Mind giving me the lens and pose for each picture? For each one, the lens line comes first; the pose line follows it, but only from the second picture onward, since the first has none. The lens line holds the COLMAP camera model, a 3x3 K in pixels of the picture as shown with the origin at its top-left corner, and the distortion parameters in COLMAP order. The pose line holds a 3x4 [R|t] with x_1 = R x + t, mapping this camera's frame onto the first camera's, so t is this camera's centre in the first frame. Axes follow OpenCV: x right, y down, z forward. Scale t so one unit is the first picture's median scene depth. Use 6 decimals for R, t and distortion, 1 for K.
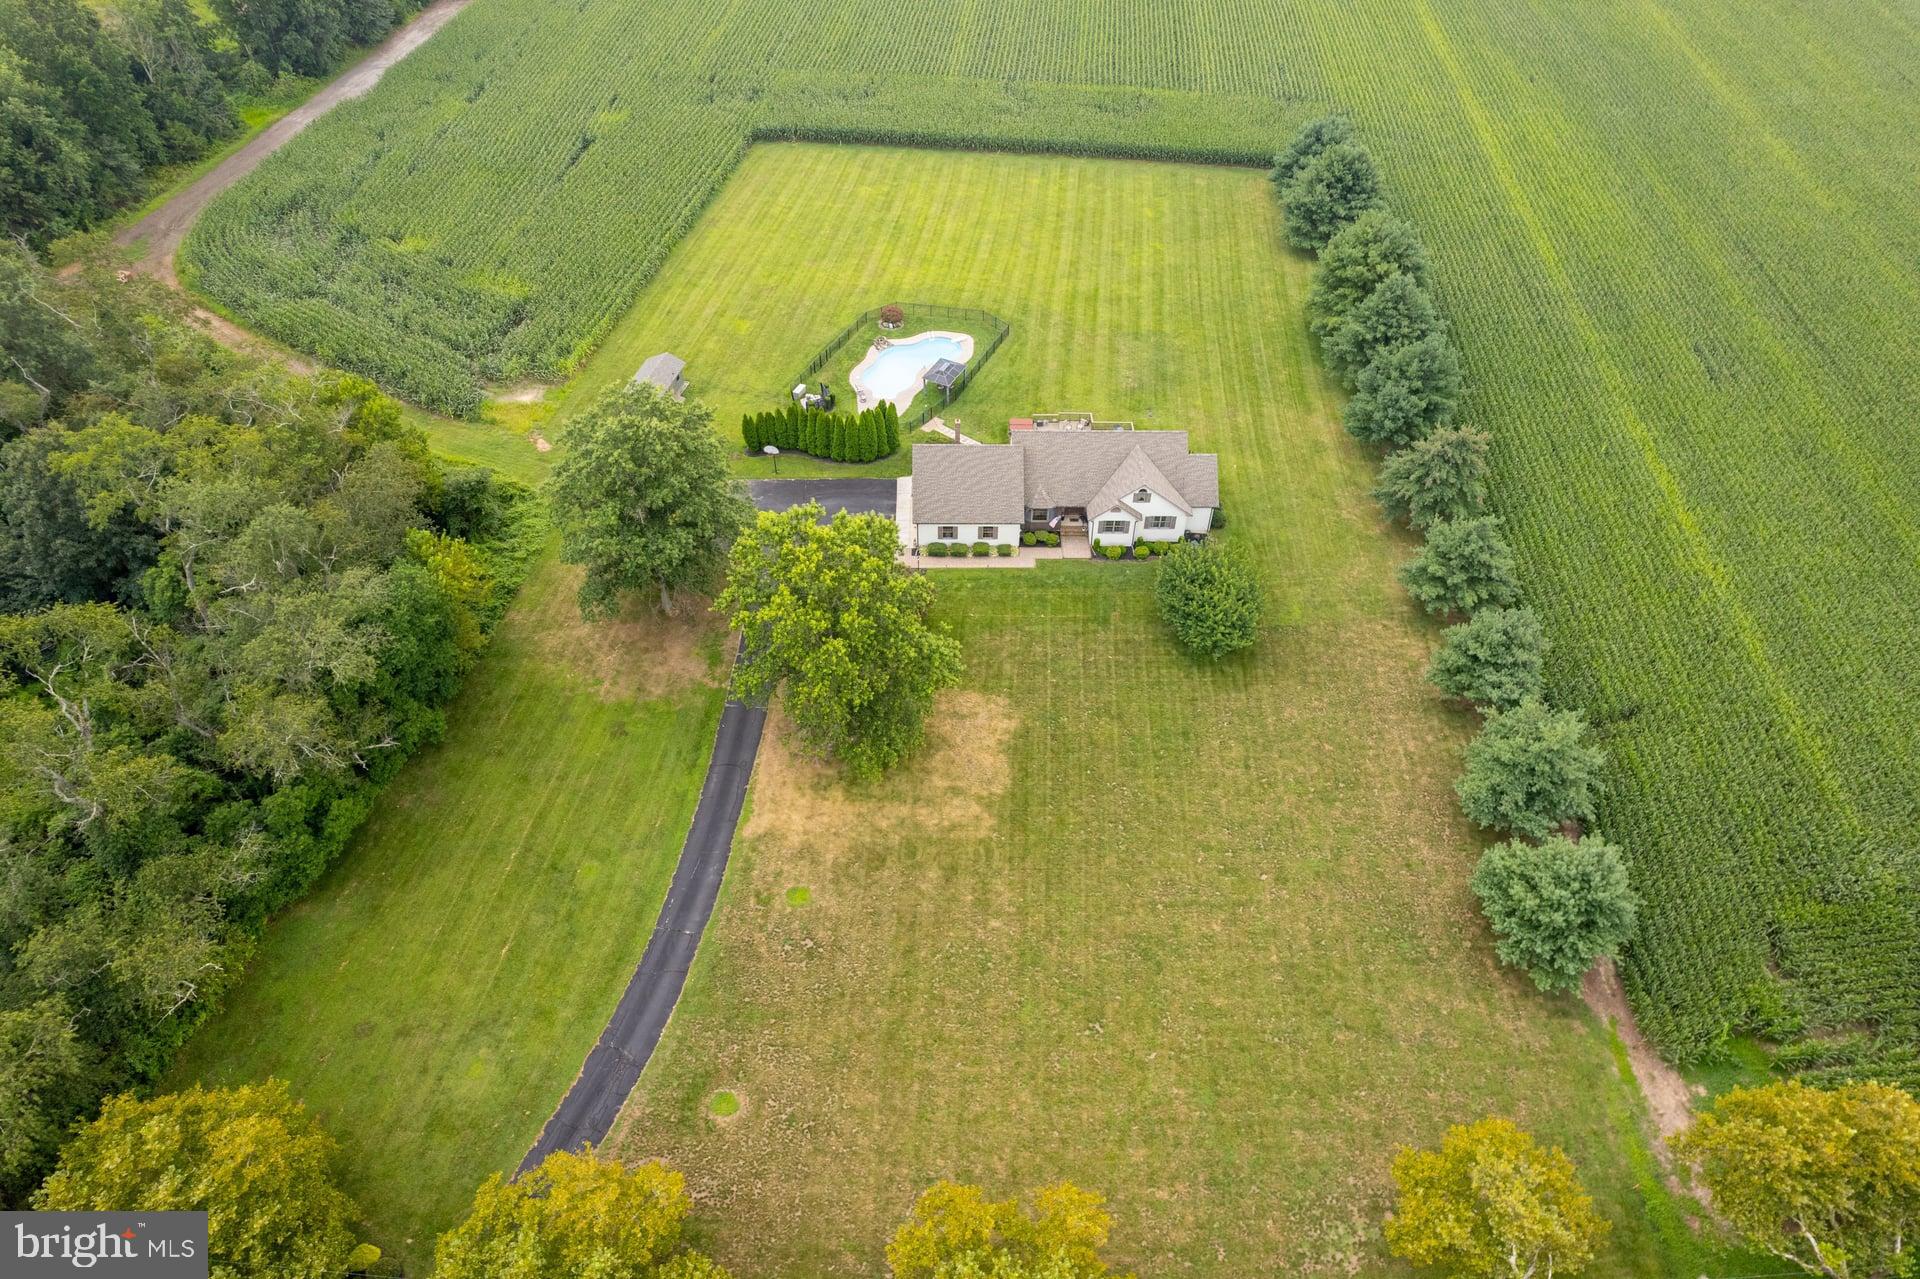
lens RADIAL K [[1233.4, 0, 960.0], [0, 1233.4, 639.5], [0, 0, 1]] dist [-0.055567, 0.056314]
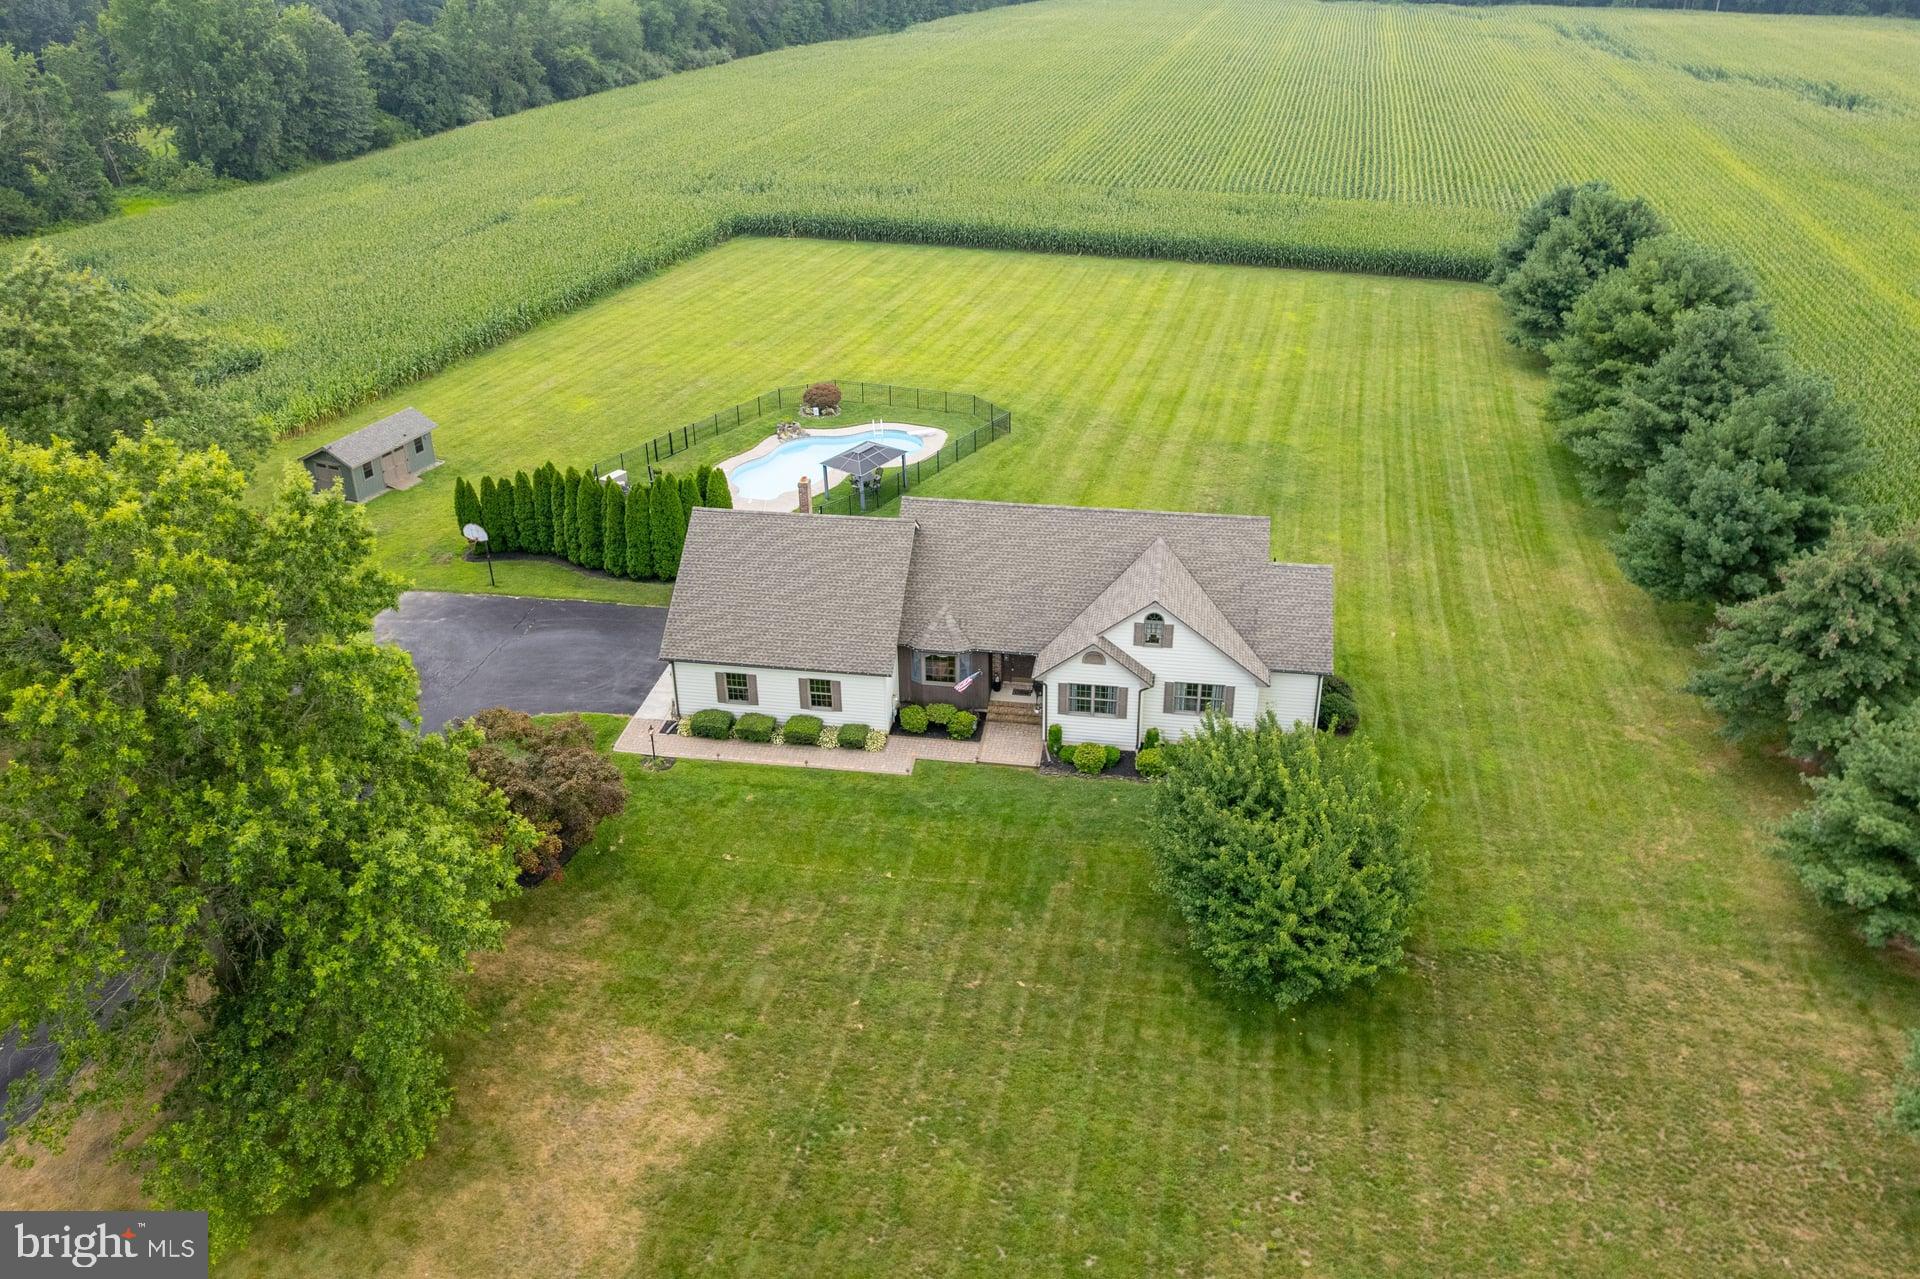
lens RADIAL K [[1432.7, 0, 988.2], [0, 1432.7, 537.0], [0, 0, 1]] dist [-0.067116, 0.076690]
pose [[0.988489, 0.052910, -0.141736, 0.167024], [-0.099007, 0.934616, -0.341601, 0.037138], [0.114395, 0.351702, 0.929096, 0.516699]]
